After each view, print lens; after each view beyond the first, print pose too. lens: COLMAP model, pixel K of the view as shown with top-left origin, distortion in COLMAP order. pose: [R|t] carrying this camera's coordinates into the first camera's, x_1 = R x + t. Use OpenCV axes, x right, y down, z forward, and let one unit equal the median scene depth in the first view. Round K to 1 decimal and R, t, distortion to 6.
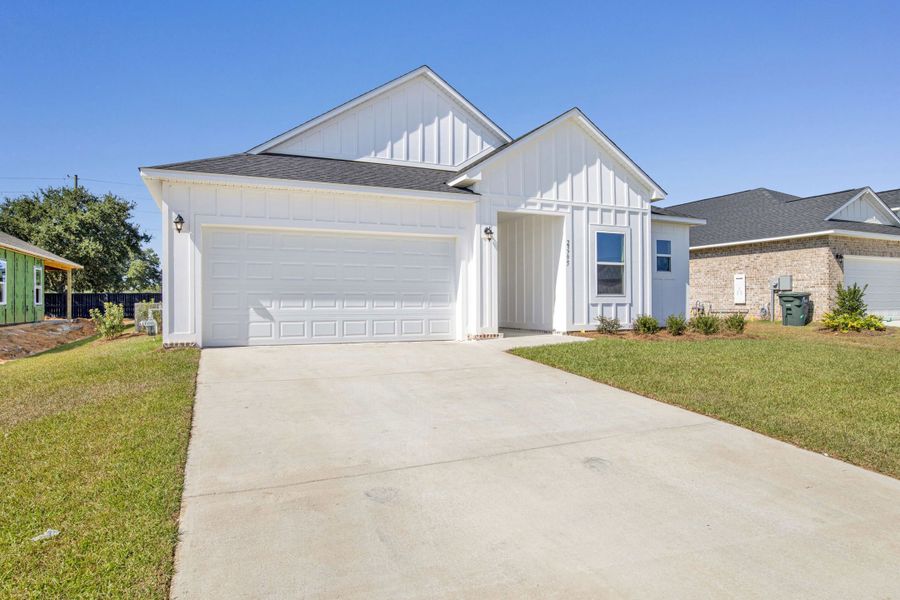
lens RADIAL K [[493.4, 0, 426.3], [0, 493.4, 300.3], [0, 0, 1]] dist [-0.031094, -0.000051]
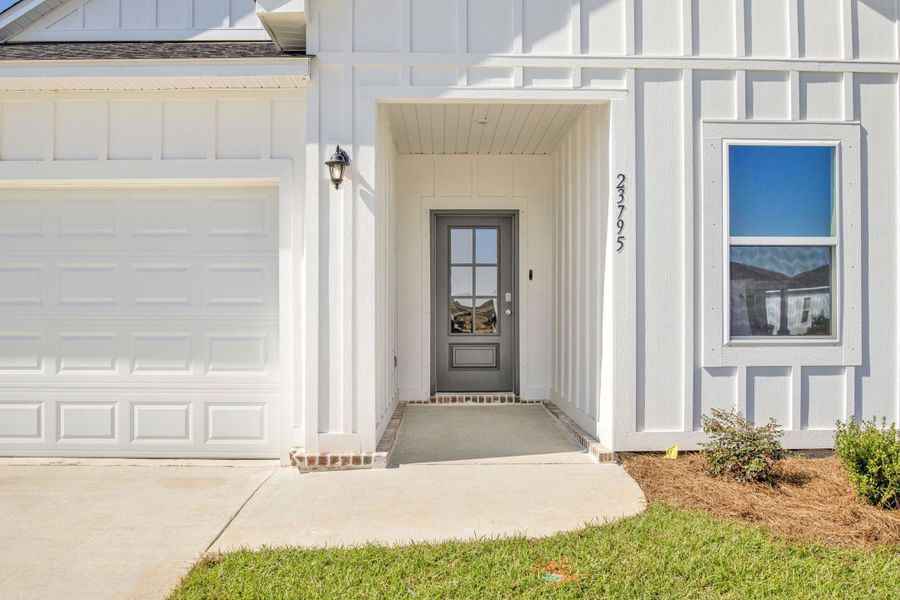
lens RADIAL K [[625.7, 0, 457.3], [0, 625.7, 300.6], [0, 0, 1]] dist [-0.029709, 0.002118]
pose [[0.935280, 0.000210, -0.353910, 0.326416], [-0.000757, 0.999999, -0.001407, -0.036007], [0.353909, 0.001584, 0.935279, 0.559465]]
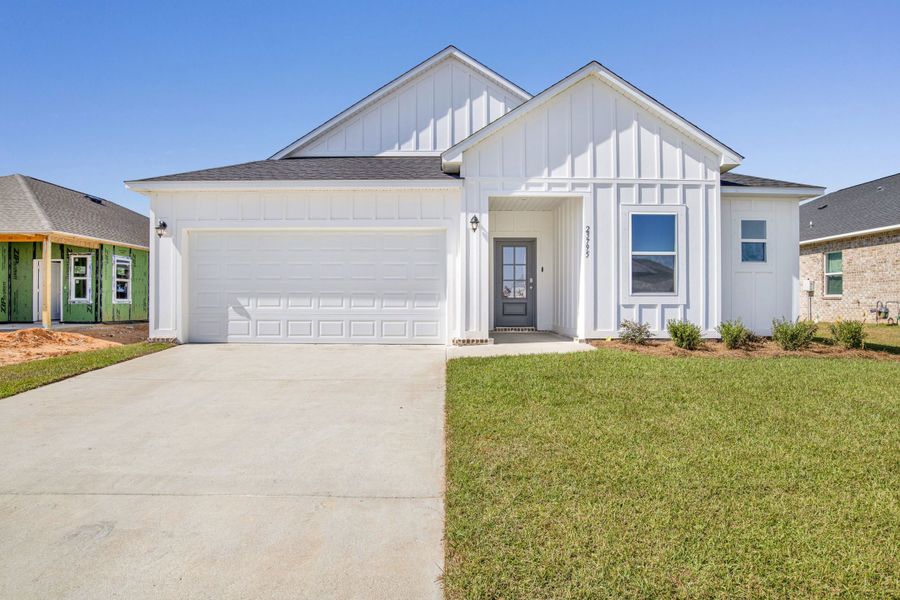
lens RADIAL K [[492.7, 0, 445.3], [0, 492.7, 296.6], [0, 0, 1]] dist [-0.054756, 0.026532]
pose [[0.931276, 0.000227, -0.364315, 0.355982], [-0.002739, 0.999976, -0.006378, -0.000201], [0.364305, 0.006938, 0.931254, 0.160729]]
